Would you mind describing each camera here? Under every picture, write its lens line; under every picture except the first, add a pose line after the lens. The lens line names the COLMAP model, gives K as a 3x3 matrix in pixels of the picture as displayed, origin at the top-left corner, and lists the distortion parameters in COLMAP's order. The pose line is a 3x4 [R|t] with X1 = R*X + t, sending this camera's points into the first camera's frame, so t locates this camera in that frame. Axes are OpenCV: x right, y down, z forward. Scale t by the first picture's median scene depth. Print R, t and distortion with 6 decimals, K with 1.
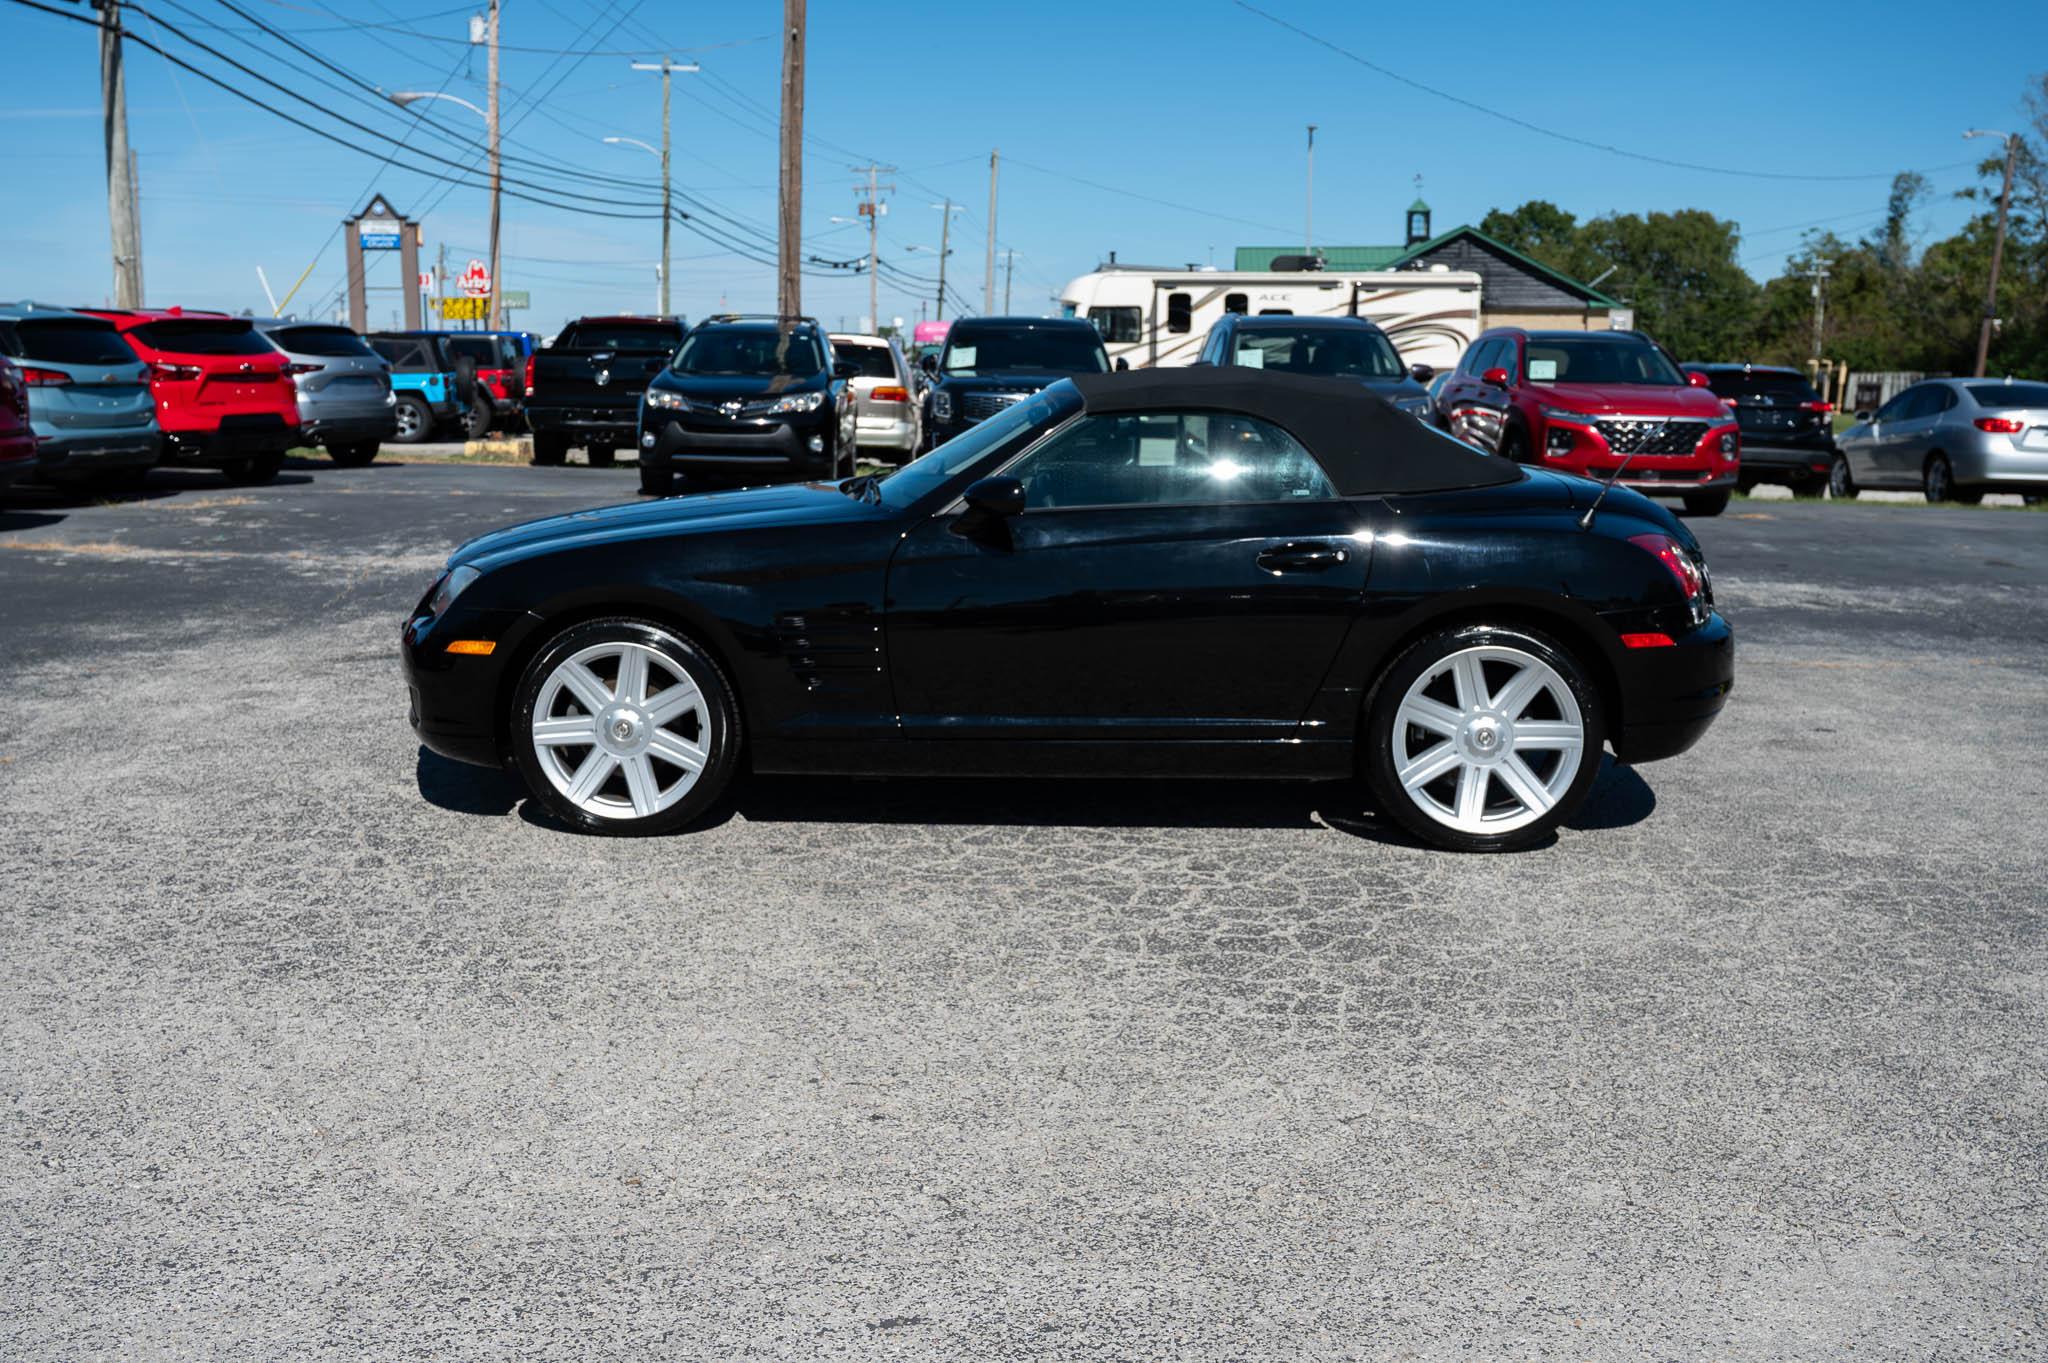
lens RADIAL K [[2007.1, 0, 1003.1], [0, 2007.1, 682.0], [0, 0, 1]] dist [-0.007151, 0.006649]
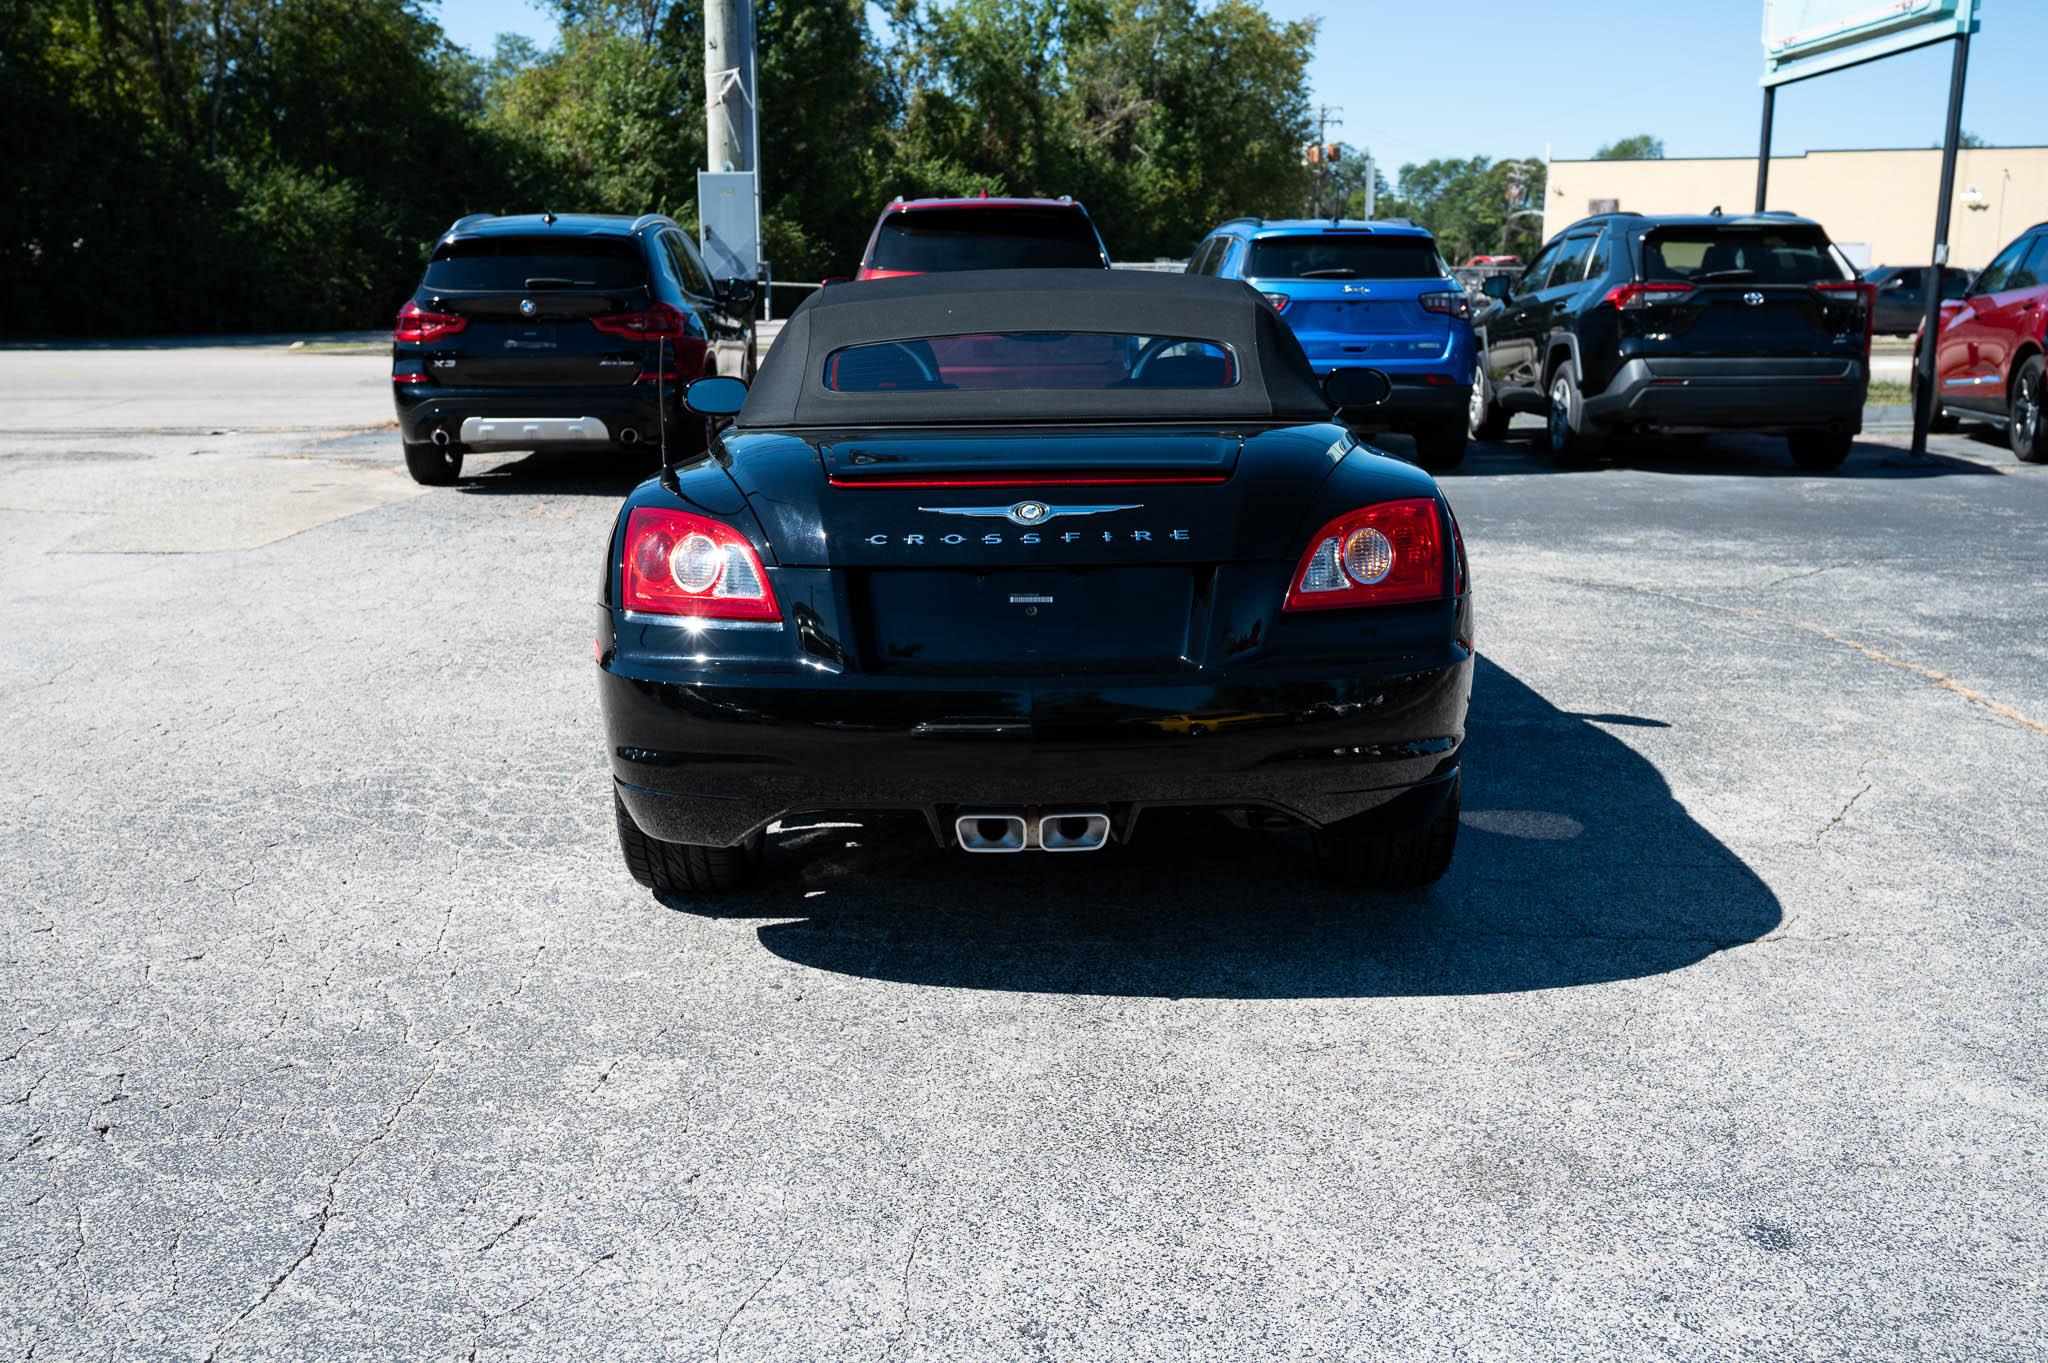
lens RADIAL K [[1994.4, 0, 1017.2], [0, 1994.4, 712.1], [0, 0, 1]] dist [-0.005330, 0.002897]
pose [[0.014582, 0.211354, -0.977301, 0.247402], [-0.164896, 0.964530, 0.206132, -0.041119], [0.986203, 0.158147, 0.048916, 0.269456]]
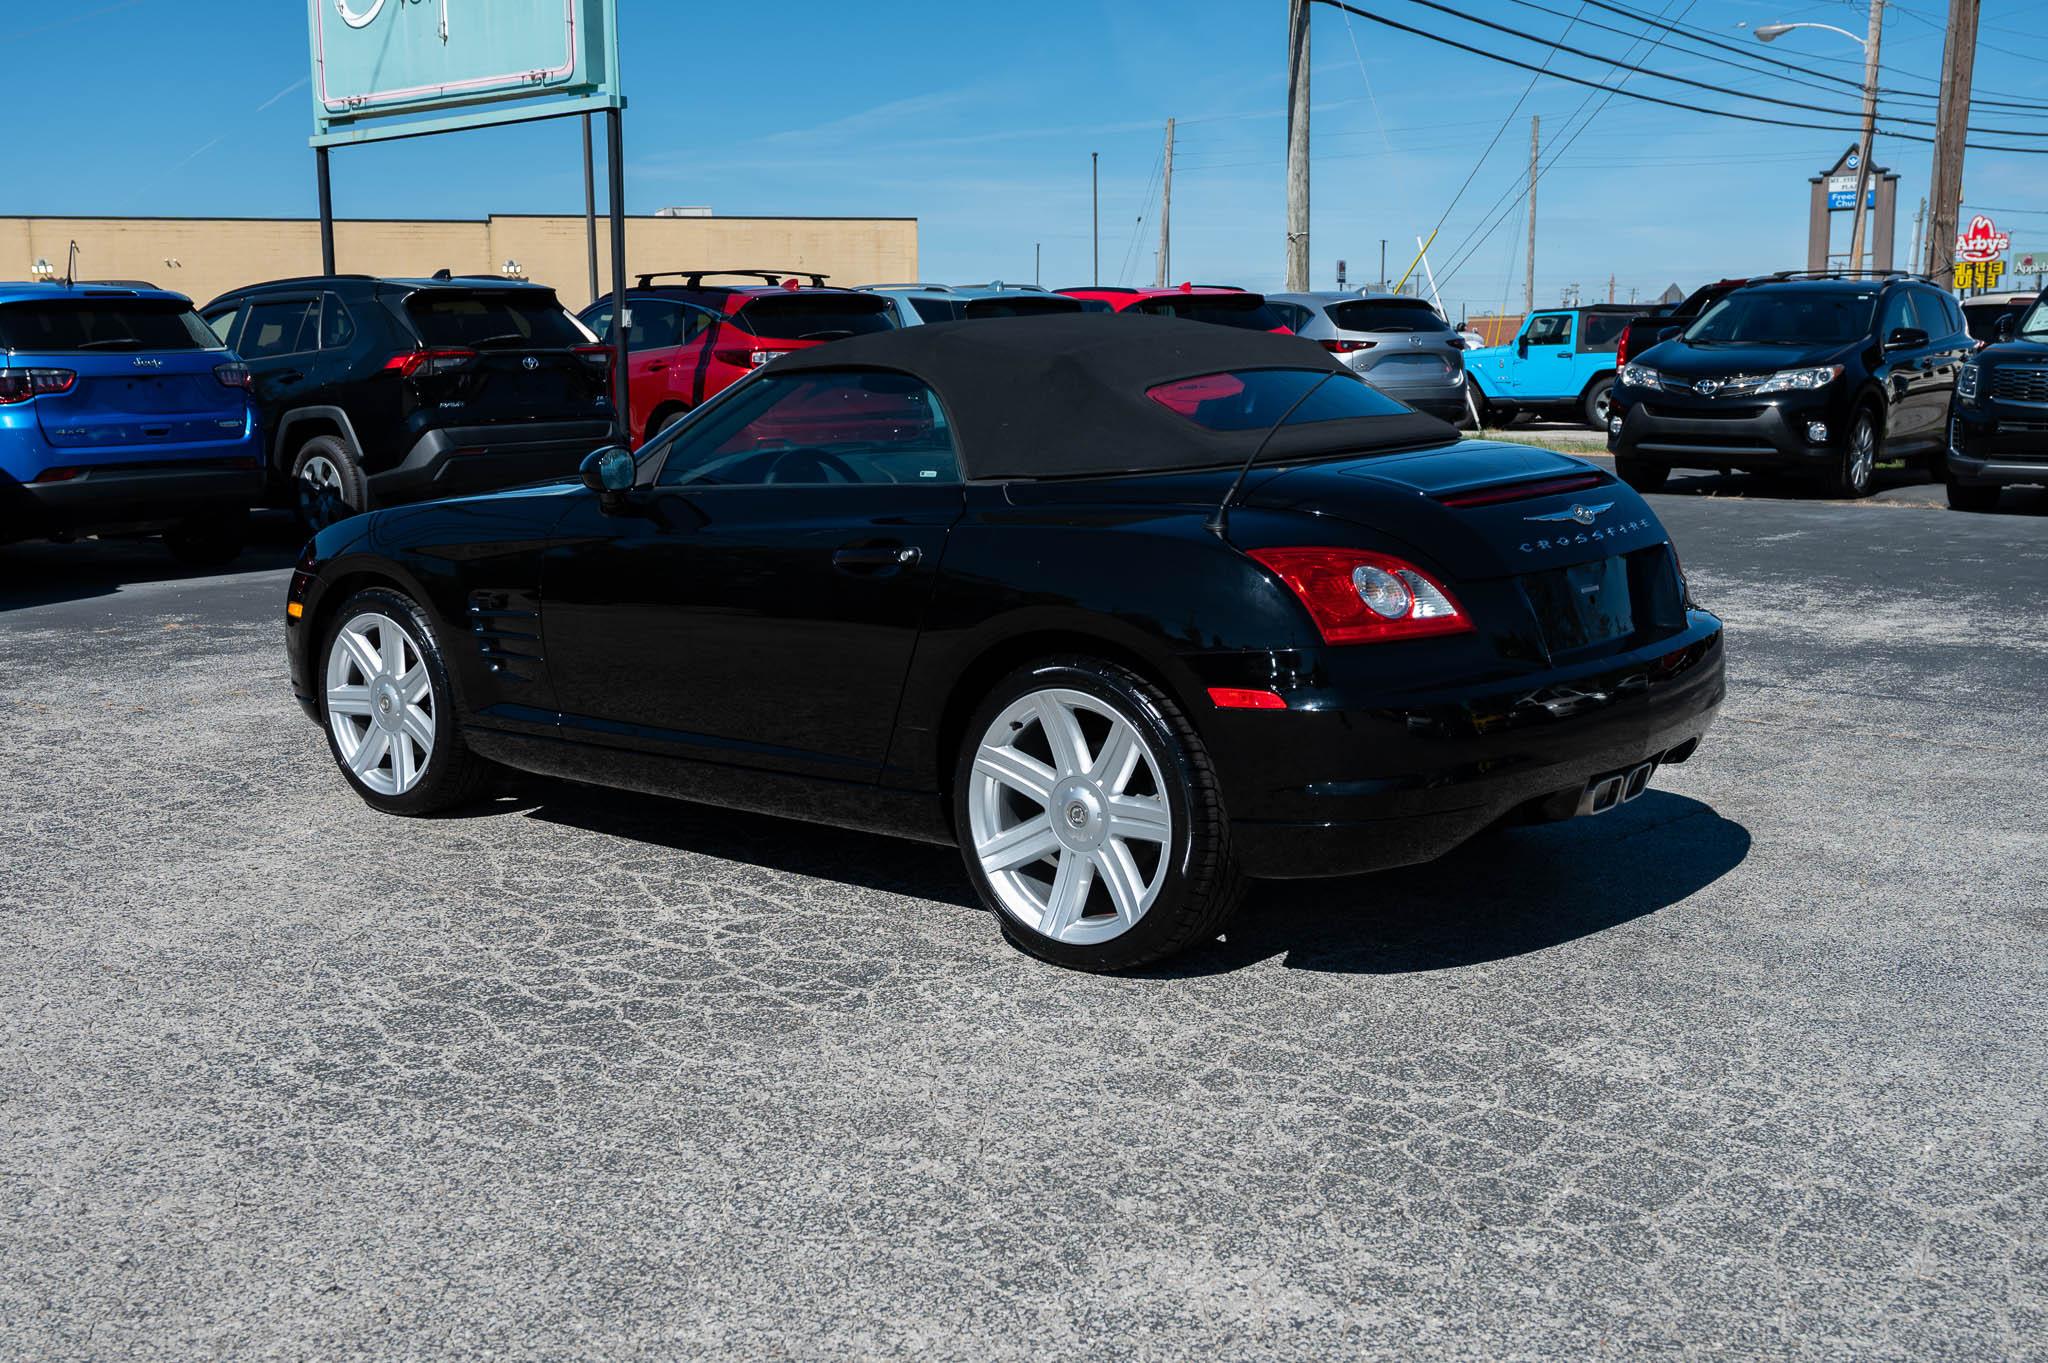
lens RADIAL K [[2246.8, 0, 970.3], [0, 2246.8, 766.5], [0, 0, 1]] dist [-0.005519, 0.000204]
pose [[0.771660, 0.102752, -0.627680, 0.177621], [-0.085011, 0.994672, 0.058318, -0.008314], [0.630328, 0.008358, 0.776284, 0.082470]]
